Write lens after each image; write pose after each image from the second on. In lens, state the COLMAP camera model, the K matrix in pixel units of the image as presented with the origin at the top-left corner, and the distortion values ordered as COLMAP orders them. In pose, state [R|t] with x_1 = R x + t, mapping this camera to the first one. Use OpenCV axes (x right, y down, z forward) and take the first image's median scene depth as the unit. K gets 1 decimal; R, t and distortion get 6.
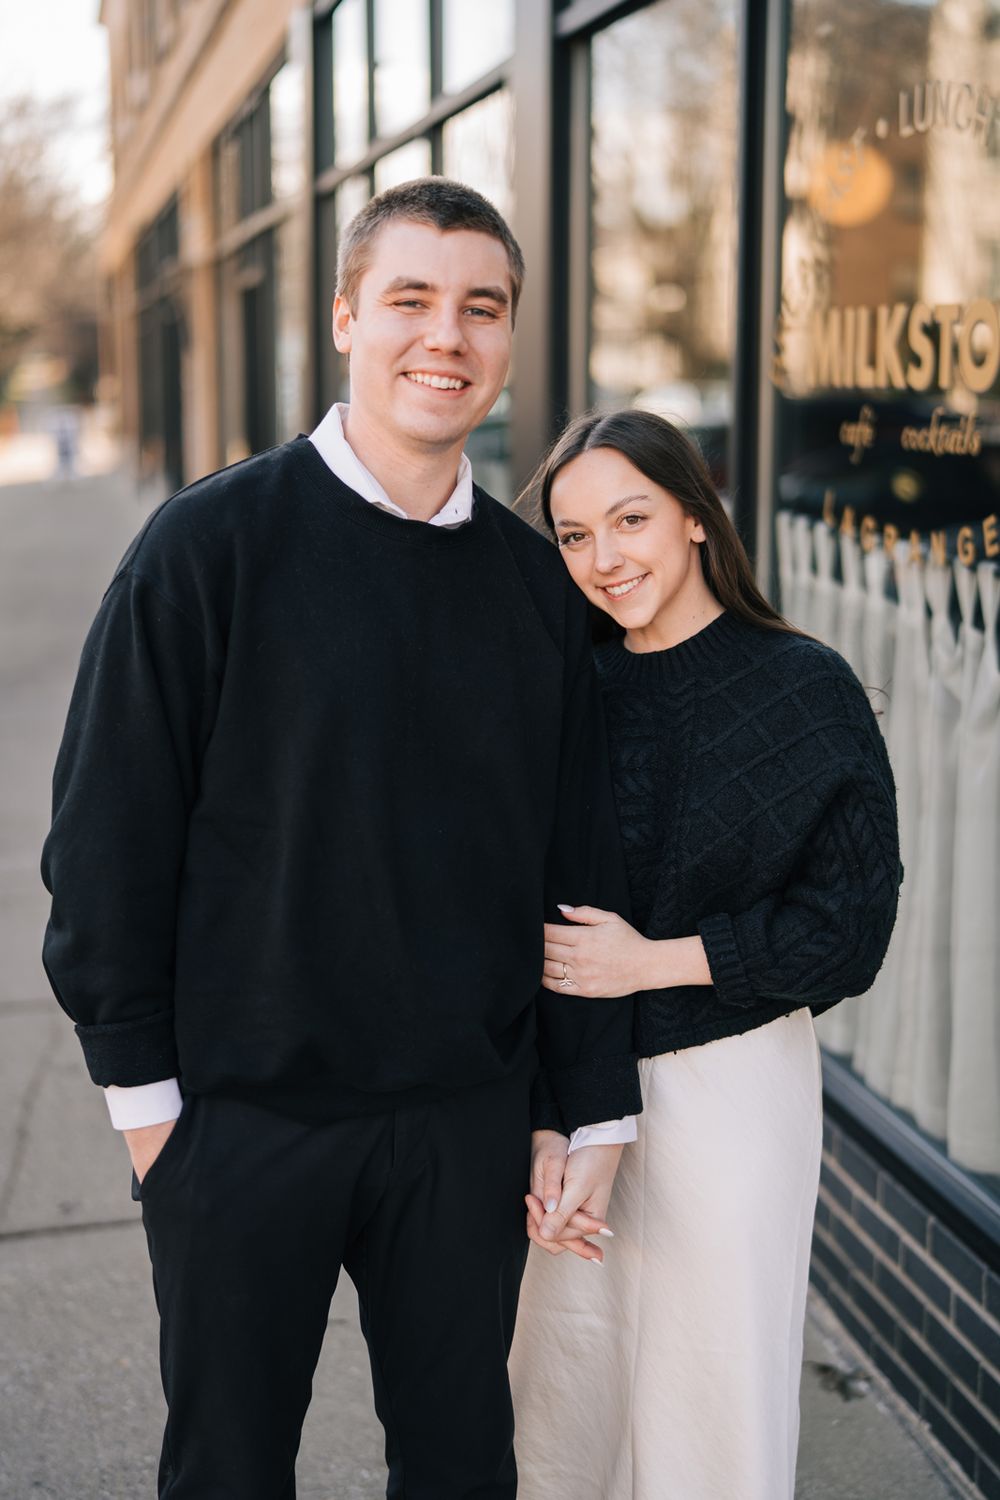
lens RADIAL K [[2124.4, 0, 500.0], [0, 2124.4, 750.0], [0, 0, 1]] dist [-0.024878, 0.162983]
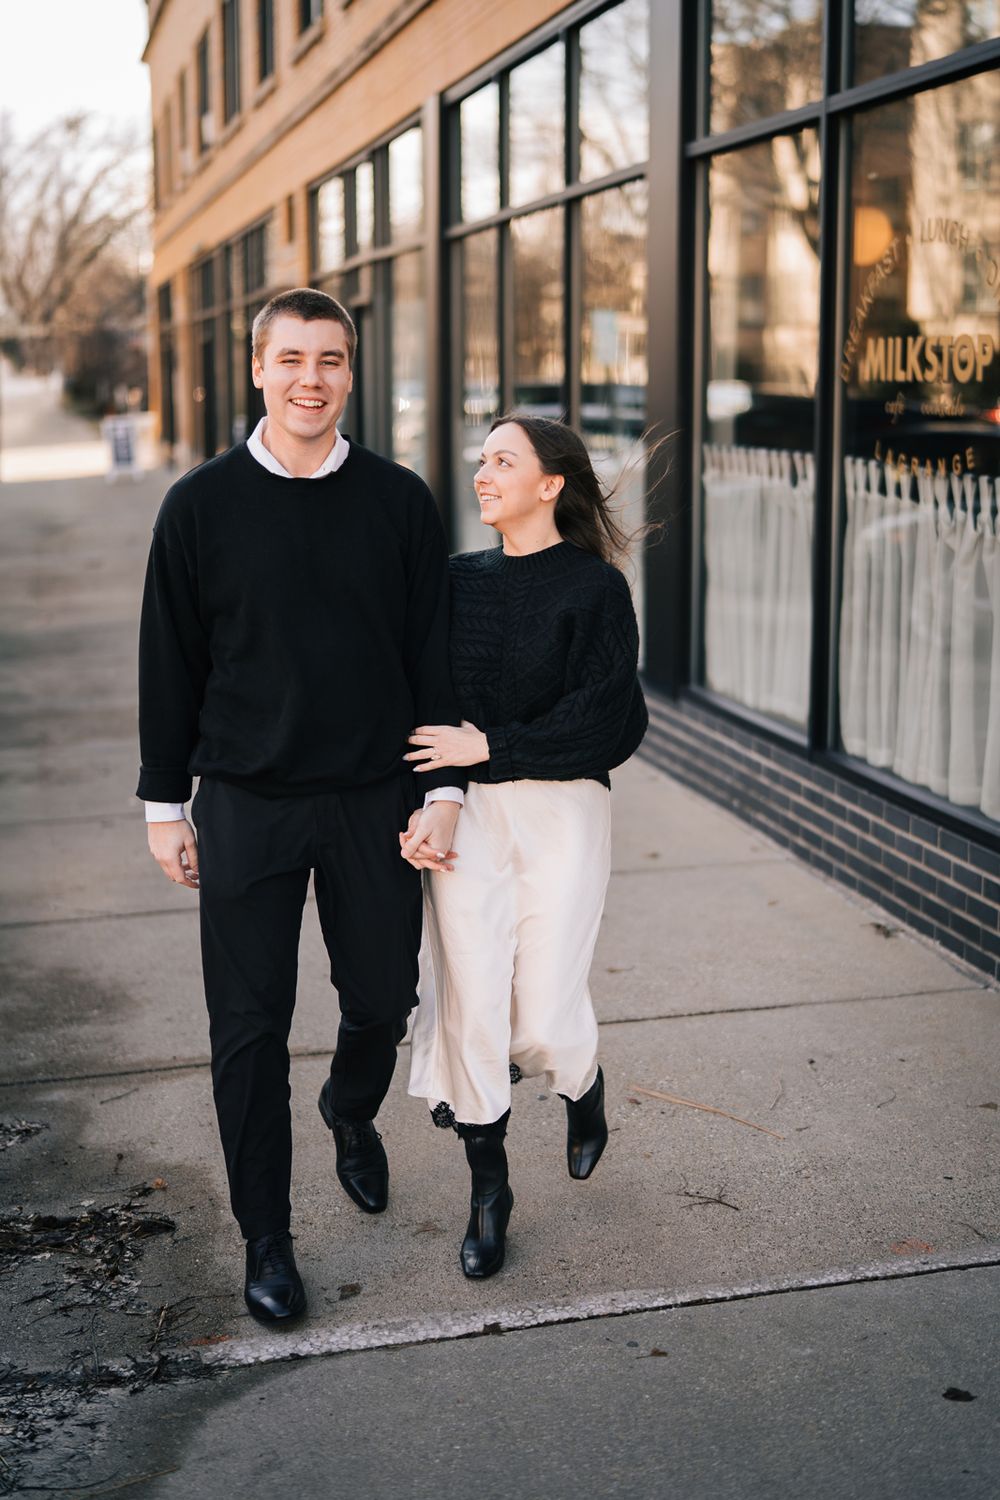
lens RADIAL K [[2124.4, 0, 500.0], [0, 2124.4, 750.0], [0, 0, 1]] dist [-0.024878, 0.162983]
pose [[0.999964, -0.004153, 0.007390, -0.185909], [0.004193, 0.999977, -0.005365, 0.153385], [-0.007367, 0.005396, 0.999958, -0.813043]]
